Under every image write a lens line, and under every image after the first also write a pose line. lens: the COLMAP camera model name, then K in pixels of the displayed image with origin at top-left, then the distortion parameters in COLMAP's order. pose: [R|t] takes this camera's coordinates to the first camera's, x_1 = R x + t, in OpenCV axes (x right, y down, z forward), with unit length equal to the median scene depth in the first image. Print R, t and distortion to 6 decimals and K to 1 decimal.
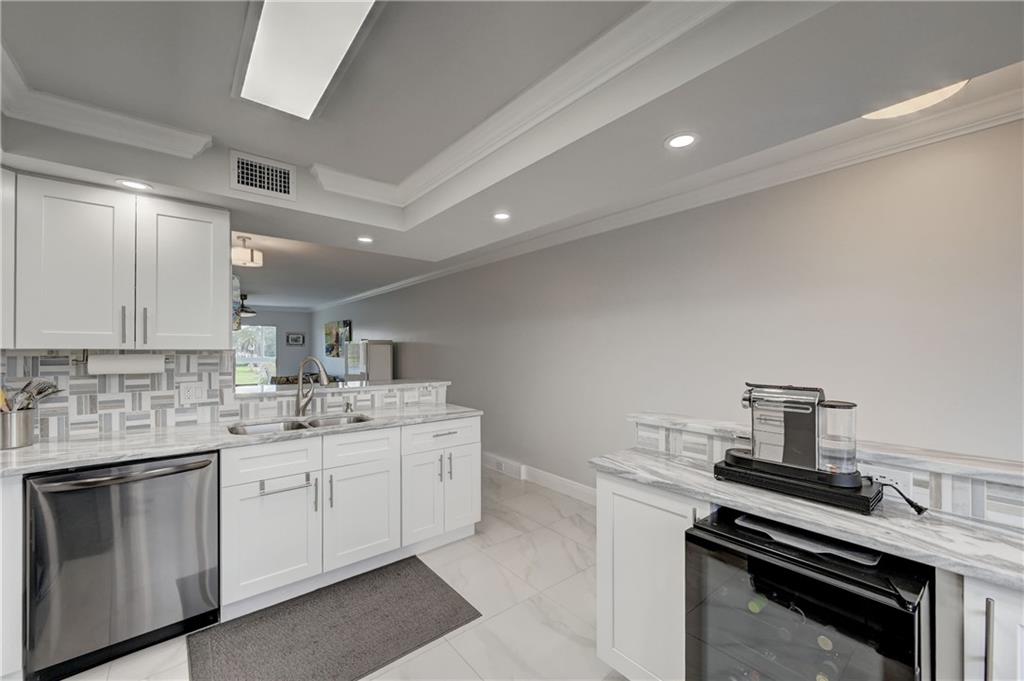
lens RADIAL K [[406.5, 0, 510.3], [0, 406.5, 348.0], [0, 0, 1]] dist [-0.001466, -0.000086]
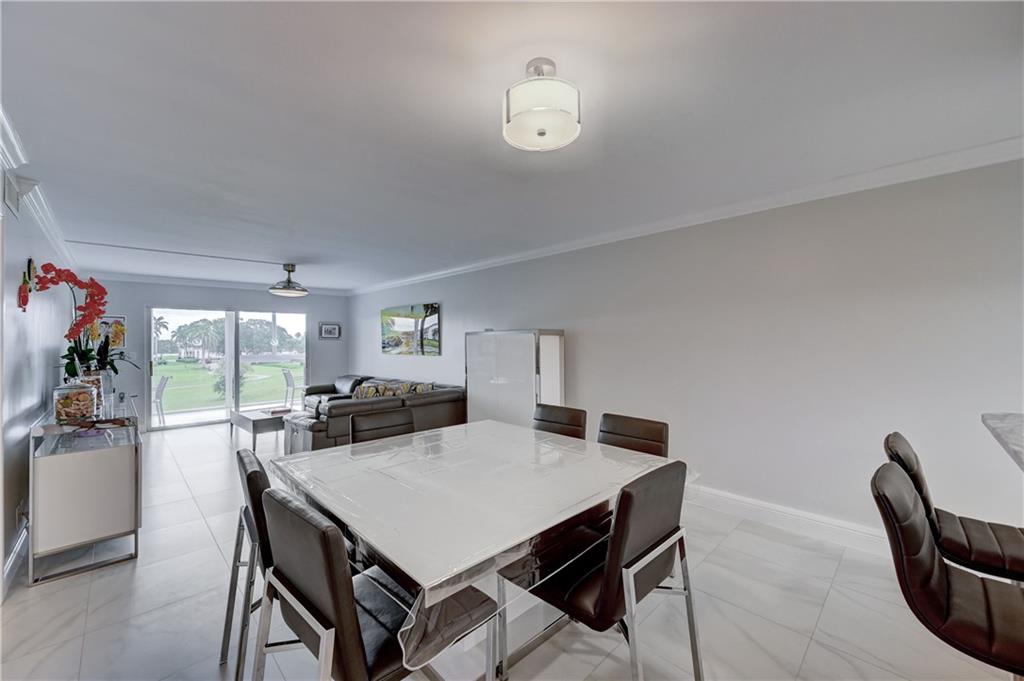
lens RADIAL K [[401.7, 0, 512.0], [0, 401.7, 340.5], [0, 0, 1]] dist [0.000200, -0.000036]
pose [[0.995498, -0.005924, 0.094602, -1.234871], [0.006172, 0.999978, -0.002334, 0.001322], [-0.094586, 0.002907, 0.995512, 1.031779]]
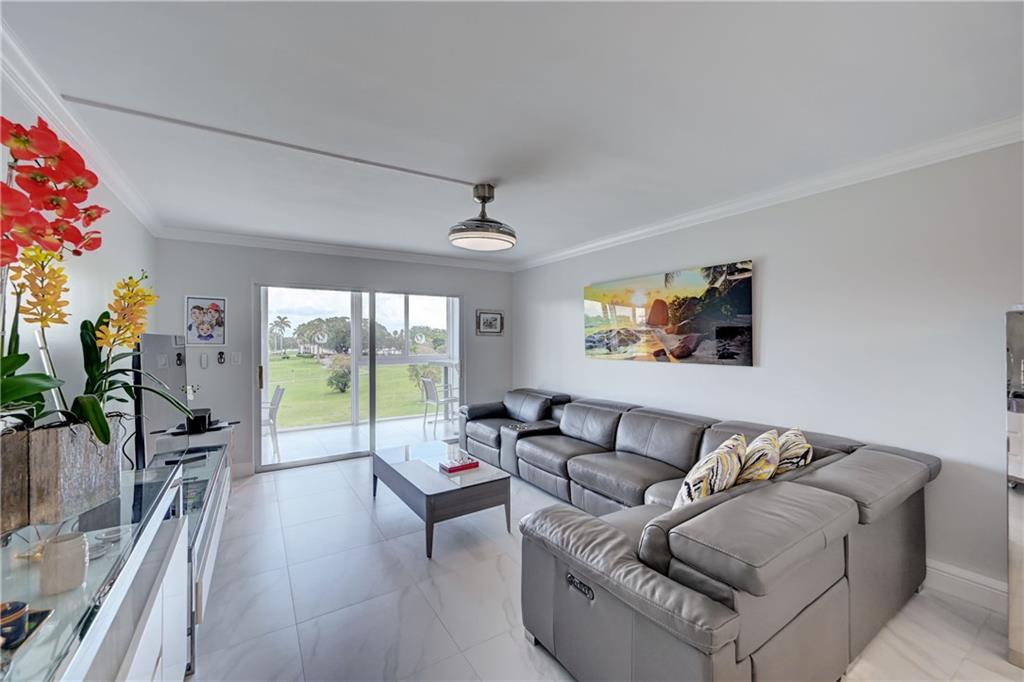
lens RADIAL K [[403.9, 0, 512.6], [0, 403.9, 343.0], [0, 0, 1]] dist [-0.000307, 0.000124]
pose [[0.993876, -0.001076, -0.110498, -2.102076], [0.001960, 0.999967, 0.007895, 0.003456], [0.110486, -0.008064, 0.993845, 2.316411]]
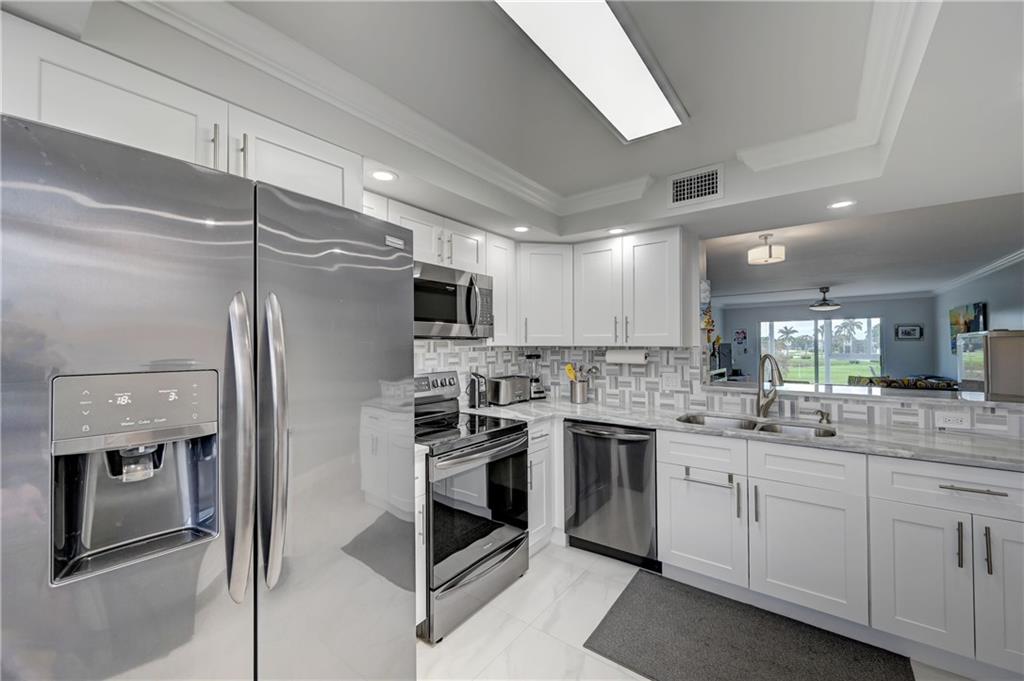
lens RADIAL K [[401.7, 0, 512.0], [0, 401.7, 340.5], [0, 0, 1]] dist [0.000200, -0.000036]
pose [[0.231698, -0.013789, -0.972690, 0.294957], [0.006555, 0.999899, -0.012613, -0.001191], [0.972766, -0.003453, 0.231765, 0.258199]]
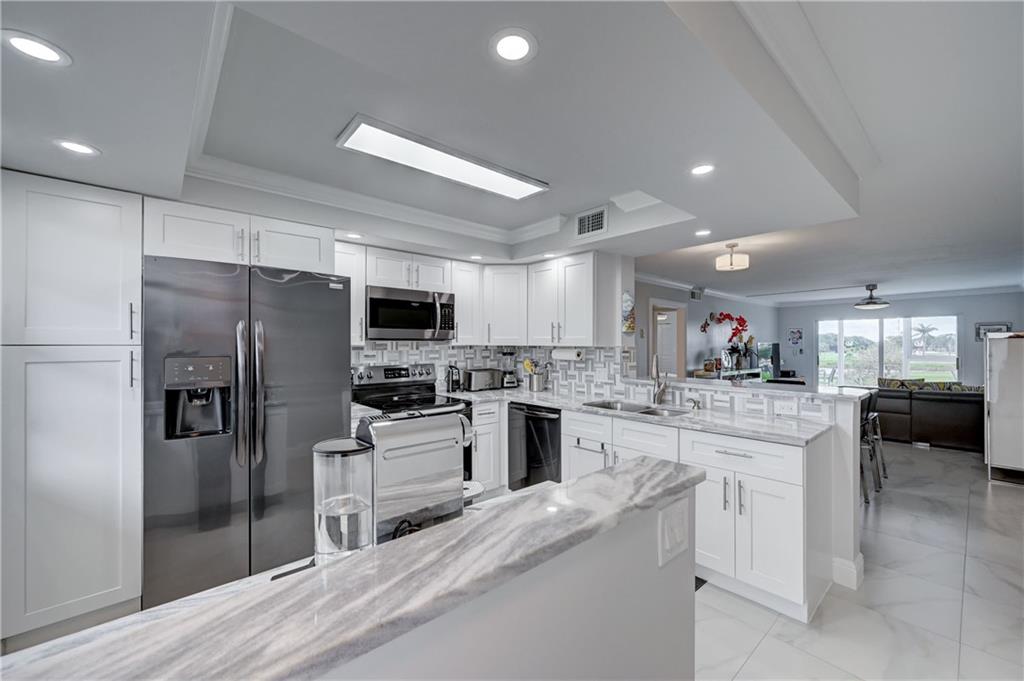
lens RADIAL K [[403.9, 0, 512.6], [0, 403.9, 342.5], [0, 0, 1]] dist [-0.000307, 0.000124]
pose [[0.034814, -0.005378, -0.999379, 0.717247], [0.002047, 0.999984, -0.005310, -0.002428], [0.999392, -0.001860, 0.034825, 0.632834]]
